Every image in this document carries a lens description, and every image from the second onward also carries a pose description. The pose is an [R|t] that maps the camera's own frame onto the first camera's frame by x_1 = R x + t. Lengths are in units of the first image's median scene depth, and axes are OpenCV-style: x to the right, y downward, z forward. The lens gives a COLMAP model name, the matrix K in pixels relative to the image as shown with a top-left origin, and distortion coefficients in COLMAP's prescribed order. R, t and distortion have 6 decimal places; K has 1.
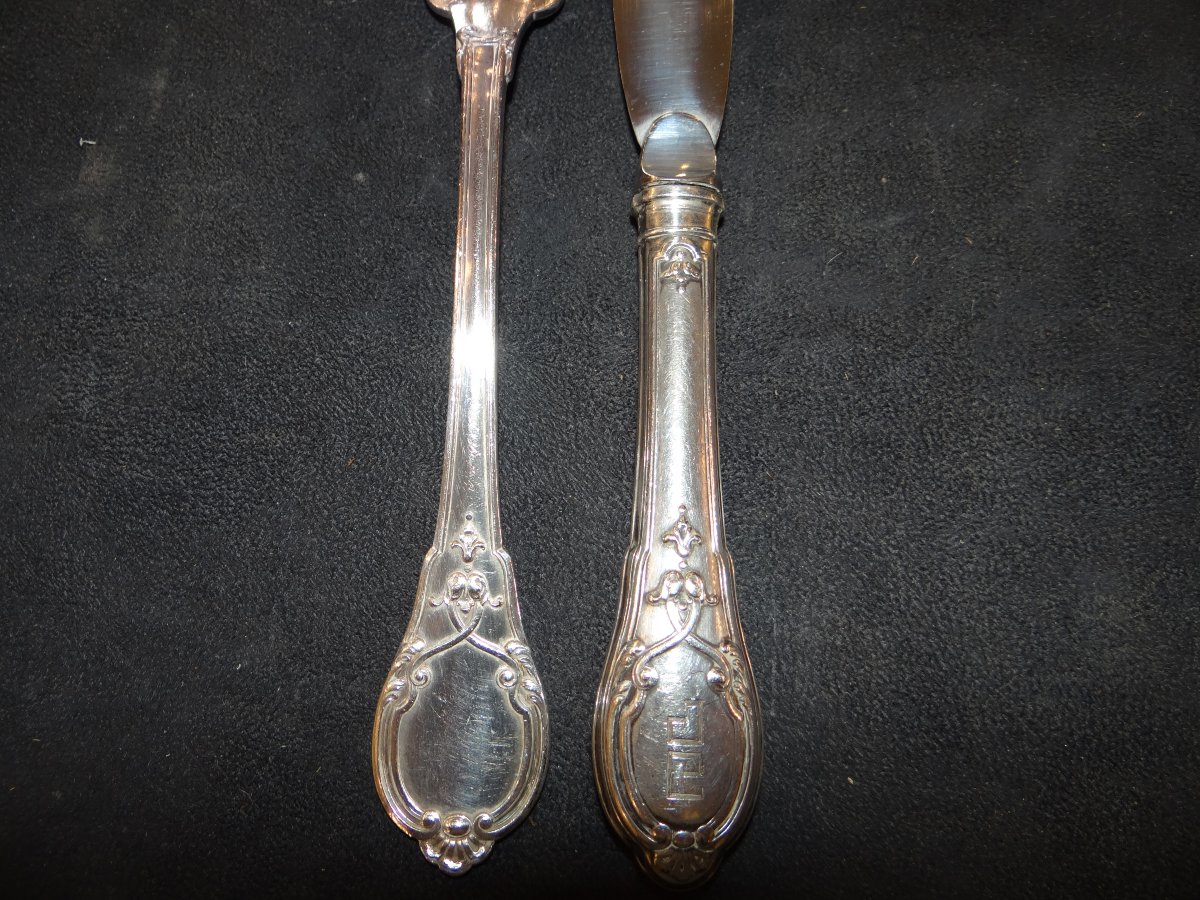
lens RADIAL K [[973.4, 0, 600.0], [0, 973.4, 450.0], [0, 0, 1]] dist [0.028882, -0.035906]
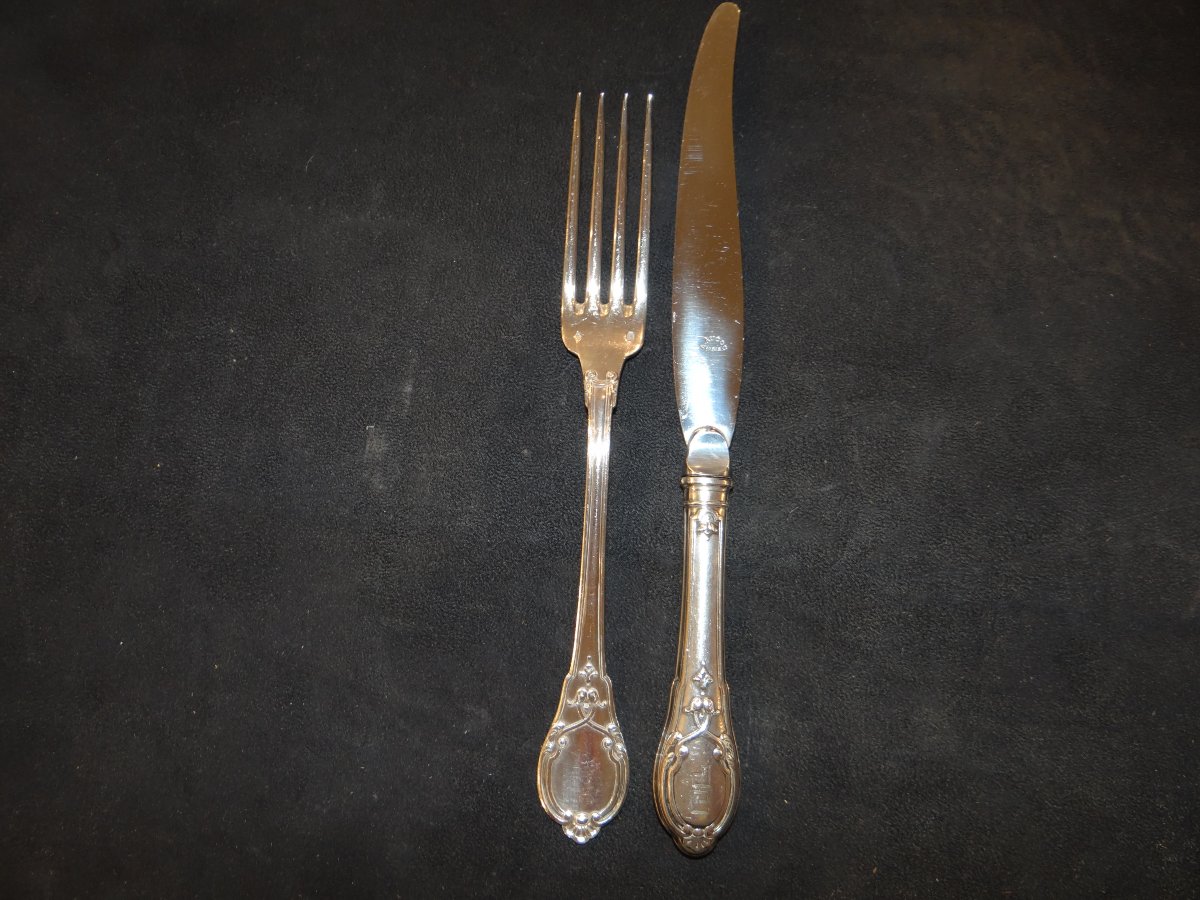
lens RADIAL K [[973.4, 0, 600.0], [0, 973.4, 450.0], [0, 0, 1]] dist [0.028882, -0.035906]
pose [[0.999533, 0.030236, -0.004396, -0.118115], [-0.029674, 0.994927, 0.096120, -0.512153], [0.007280, -0.095945, 0.995360, -0.829138]]
